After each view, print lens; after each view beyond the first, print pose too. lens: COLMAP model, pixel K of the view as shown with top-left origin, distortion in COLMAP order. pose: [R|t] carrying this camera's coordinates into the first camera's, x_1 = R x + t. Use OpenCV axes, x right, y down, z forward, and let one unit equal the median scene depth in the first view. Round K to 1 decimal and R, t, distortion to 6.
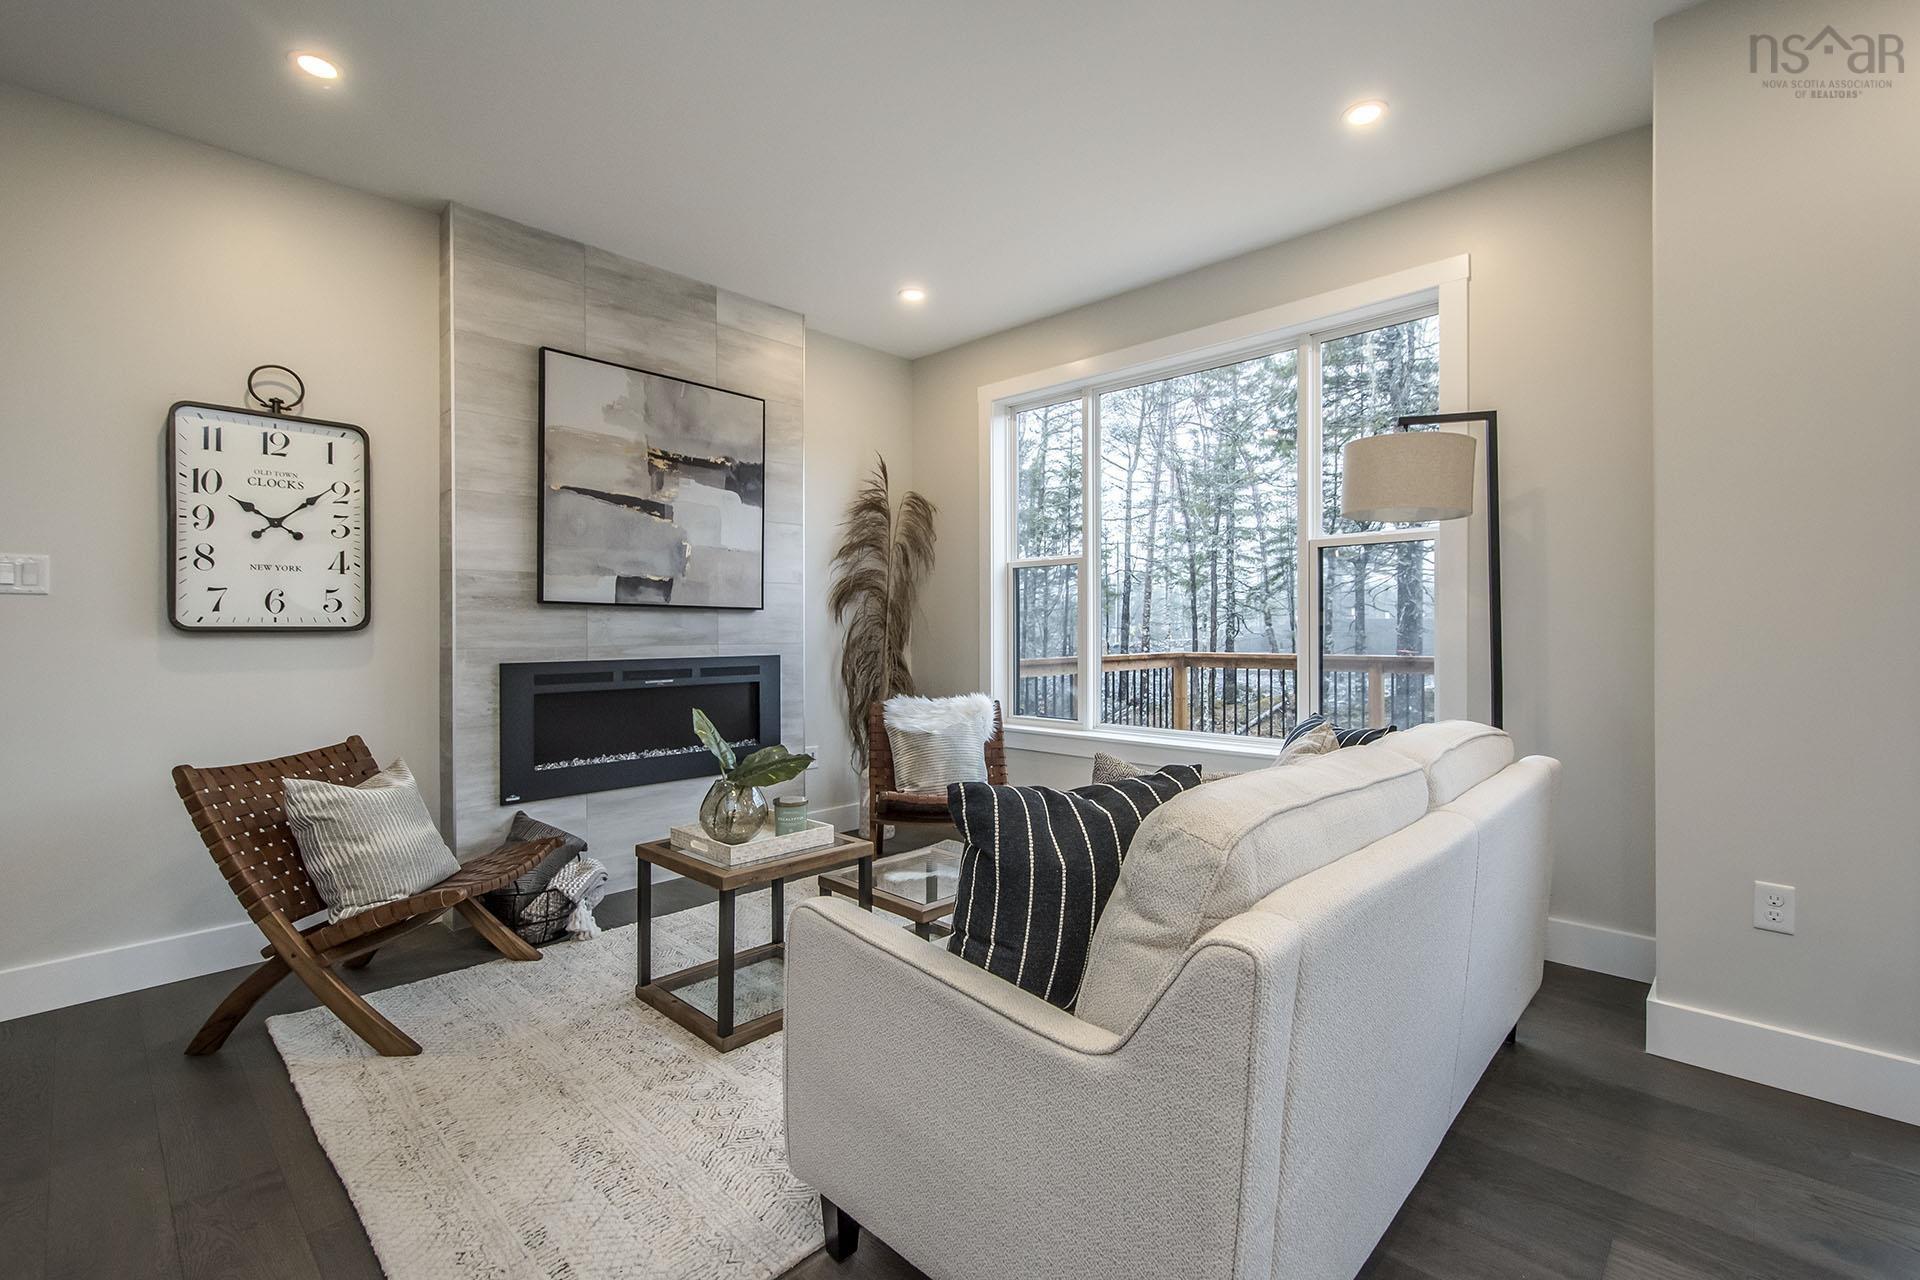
lens RADIAL K [[850.2, 0, 973.3], [0, 850.2, 643.0], [0, 0, 1]] dist [-0.000894, -0.000367]
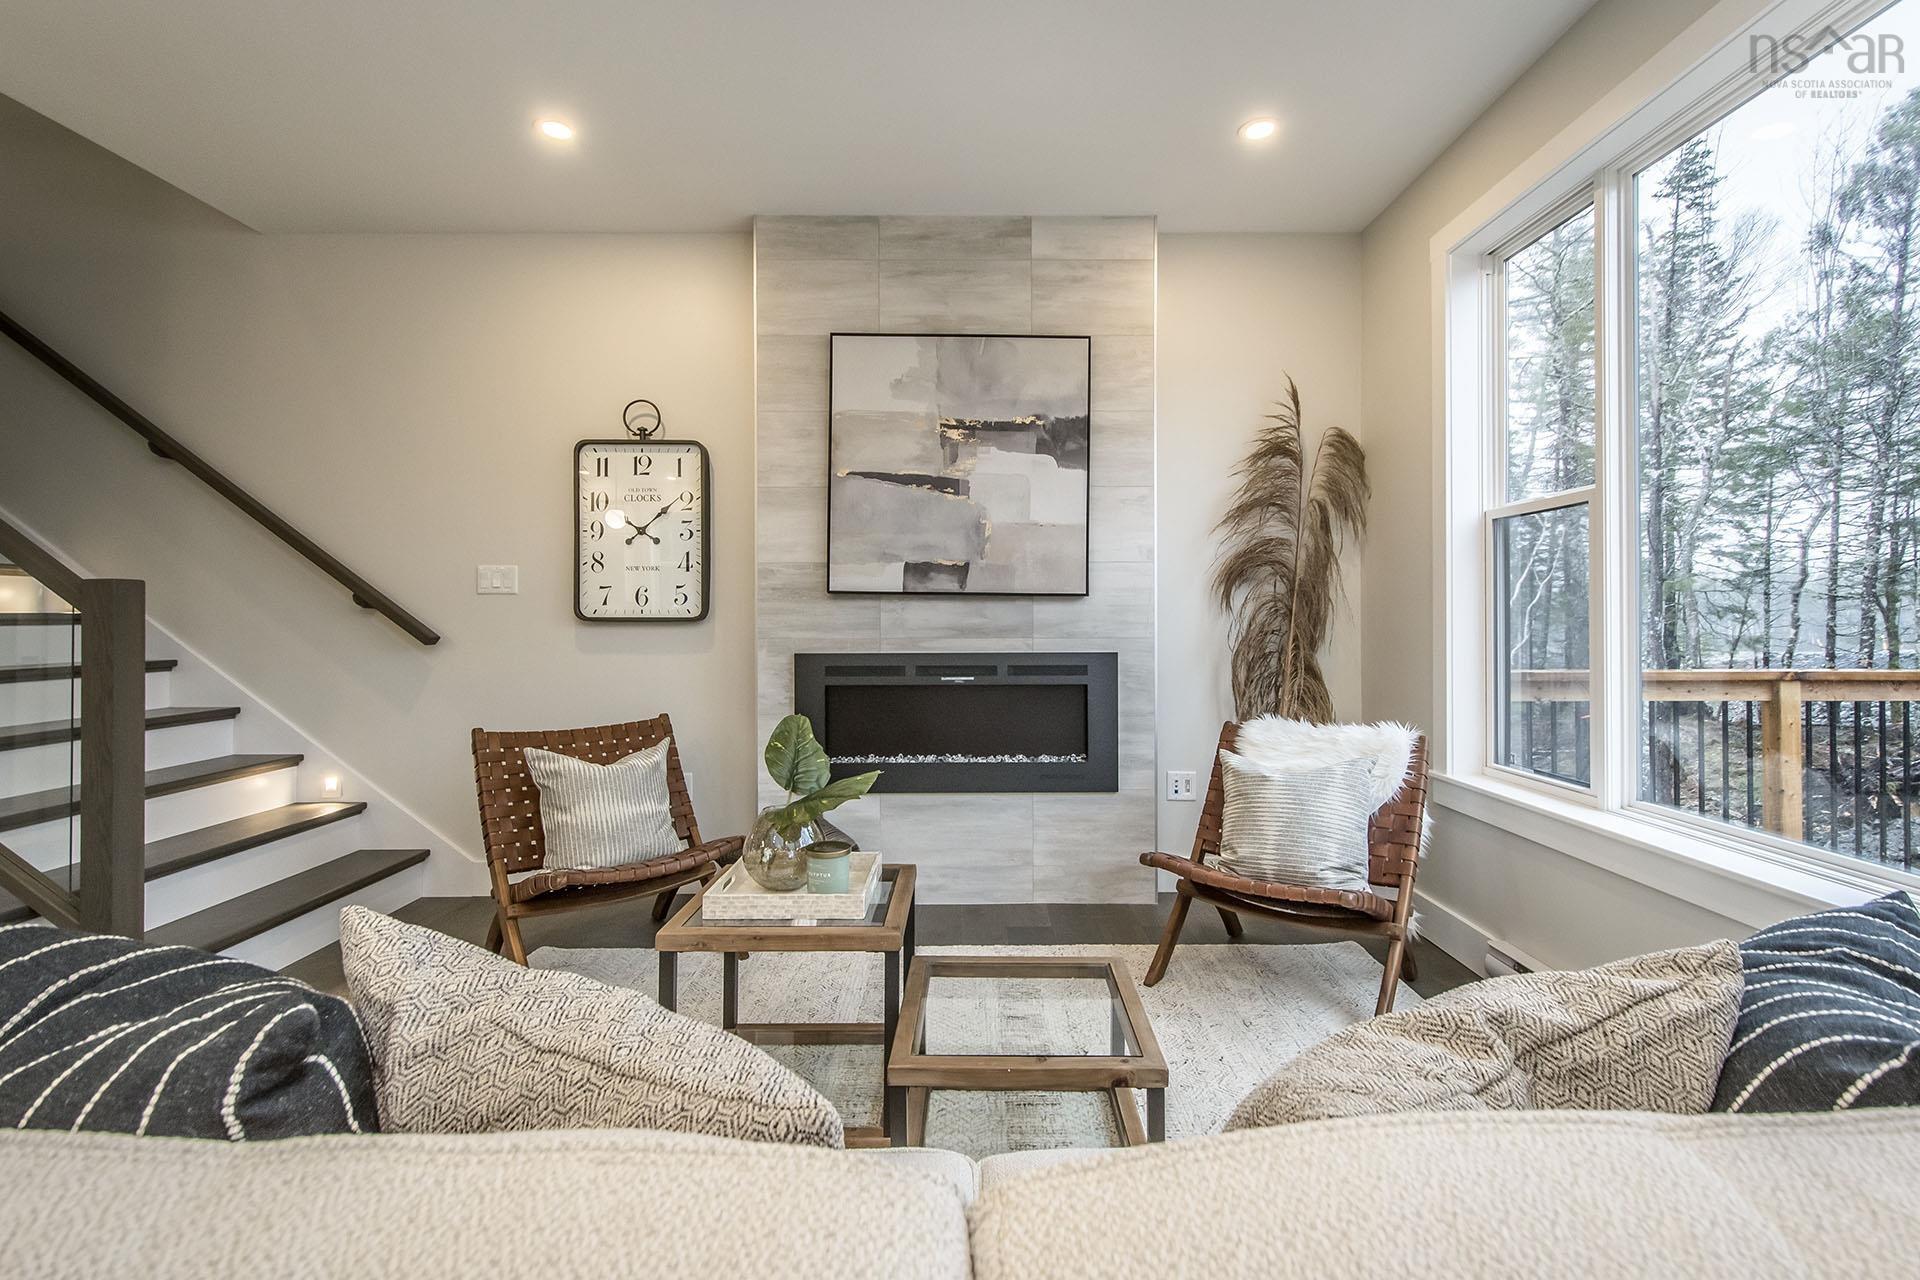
lens RADIAL K [[862.7, 0, 961.4], [0, 862.7, 622.9], [0, 0, 1]] dist [0.009906, -0.000011]
pose [[0.686058, 0.001073, -0.727546, 0.298085], [-0.013065, 0.999856, -0.010845, -0.003325], [0.727430, 0.016946, 0.685973, 0.390986]]
